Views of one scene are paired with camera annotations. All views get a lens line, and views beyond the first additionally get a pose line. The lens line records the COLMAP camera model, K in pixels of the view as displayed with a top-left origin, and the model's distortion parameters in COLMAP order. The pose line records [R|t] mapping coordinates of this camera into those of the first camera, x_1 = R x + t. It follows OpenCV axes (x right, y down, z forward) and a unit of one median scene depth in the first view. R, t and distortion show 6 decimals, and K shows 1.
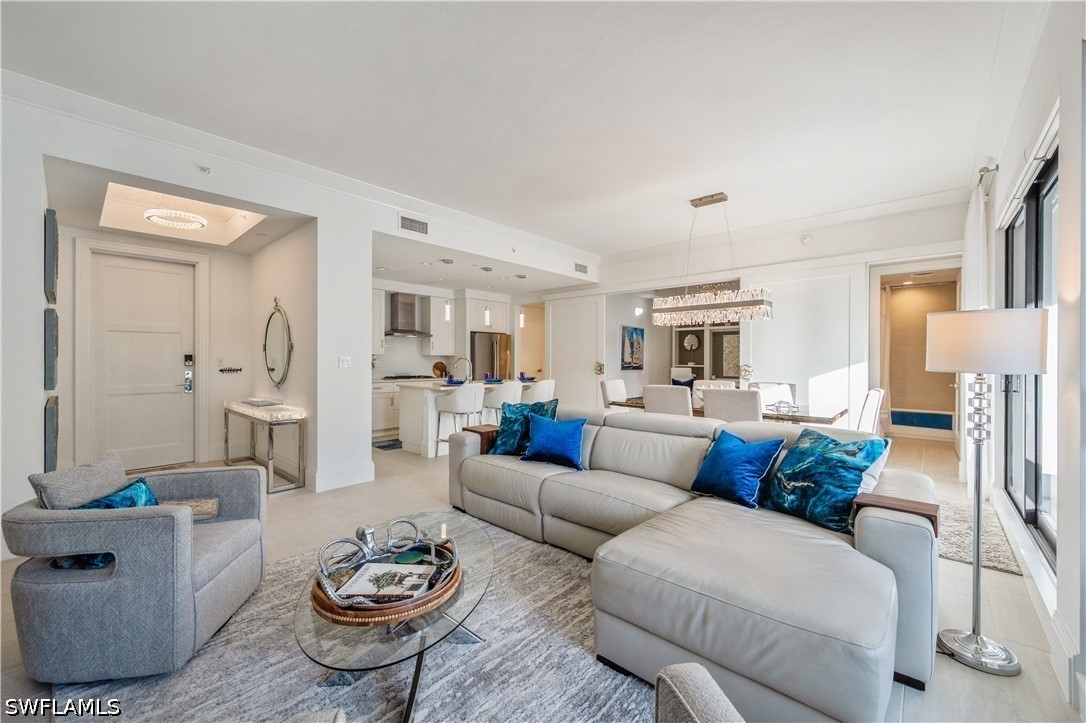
lens RADIAL K [[431.3, 0, 537.9], [0, 431.3, 358.0], [0, 0, 1]] dist [-0.003004, -0.000366]
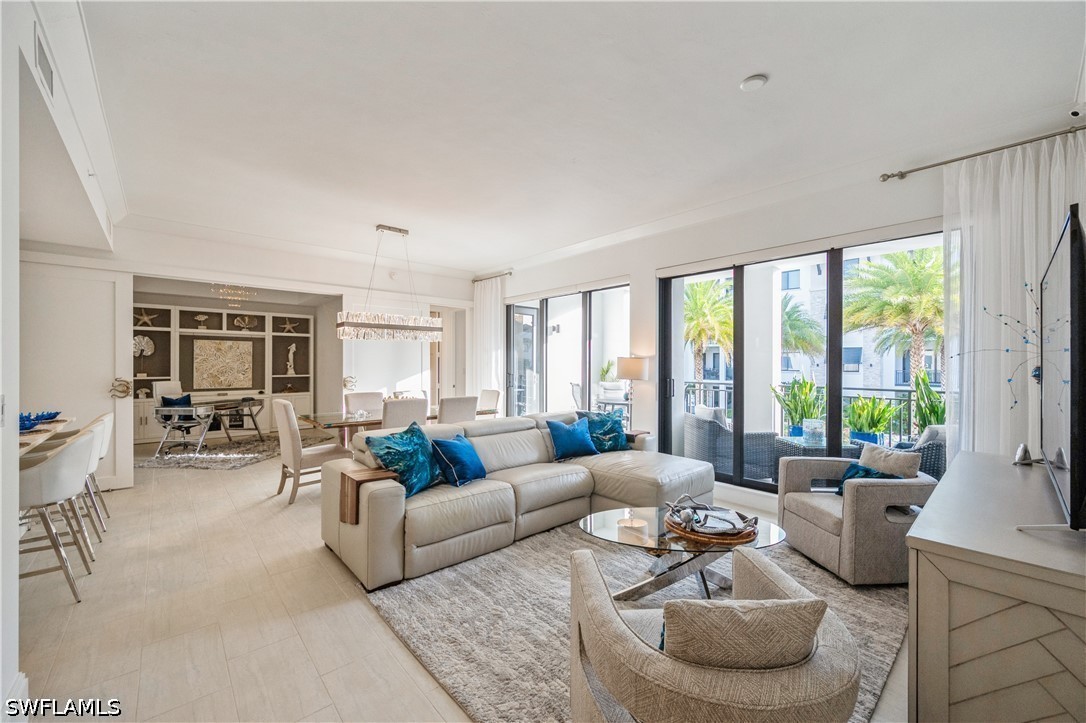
lens RADIAL K [[426.5, 0, 548.2], [0, 426.5, 367.3], [0, 0, 1]] dist [-0.012758, -0.000168]
pose [[0.095478, -0.009378, 0.995387, -0.946095], [-0.006638, 0.999927, 0.010058, -0.036601], [-0.995409, -0.007568, 0.095408, 0.708236]]
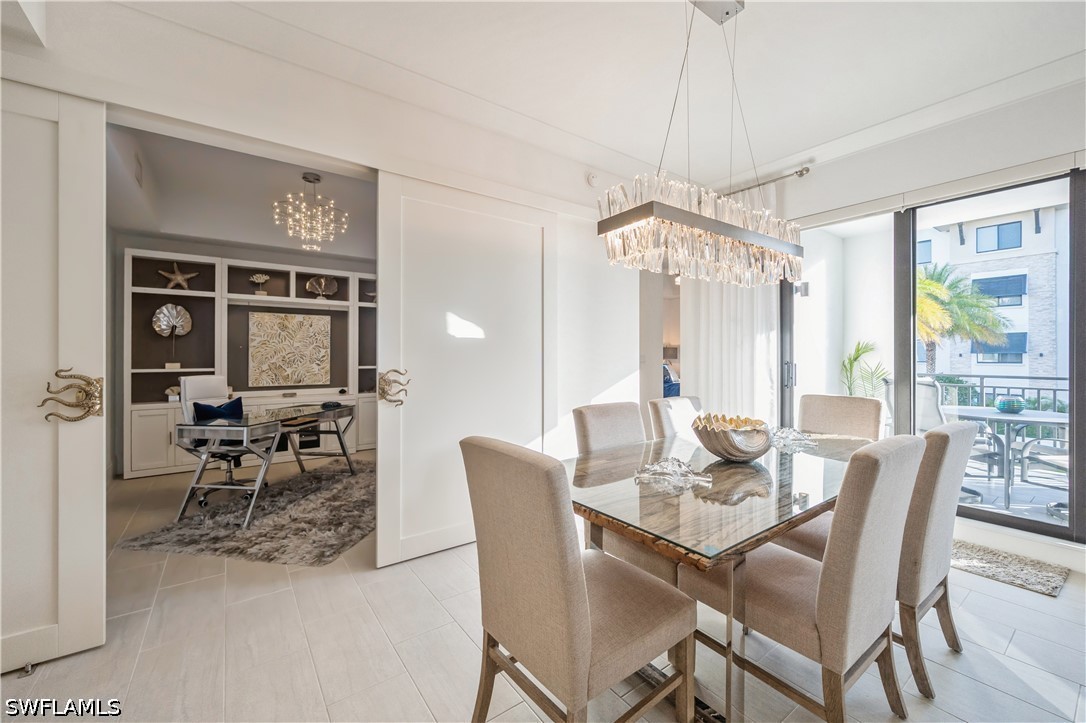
lens RADIAL K [[431.3, 0, 537.9], [0, 431.3, 358.0], [0, 0, 1]] dist [-0.003004, -0.000366]
pose [[0.210328, -0.006536, 0.977609, -0.087816], [-0.003855, 0.999964, 0.007514, 0.000477], [-0.977623, -0.005349, 0.210296, 1.553964]]
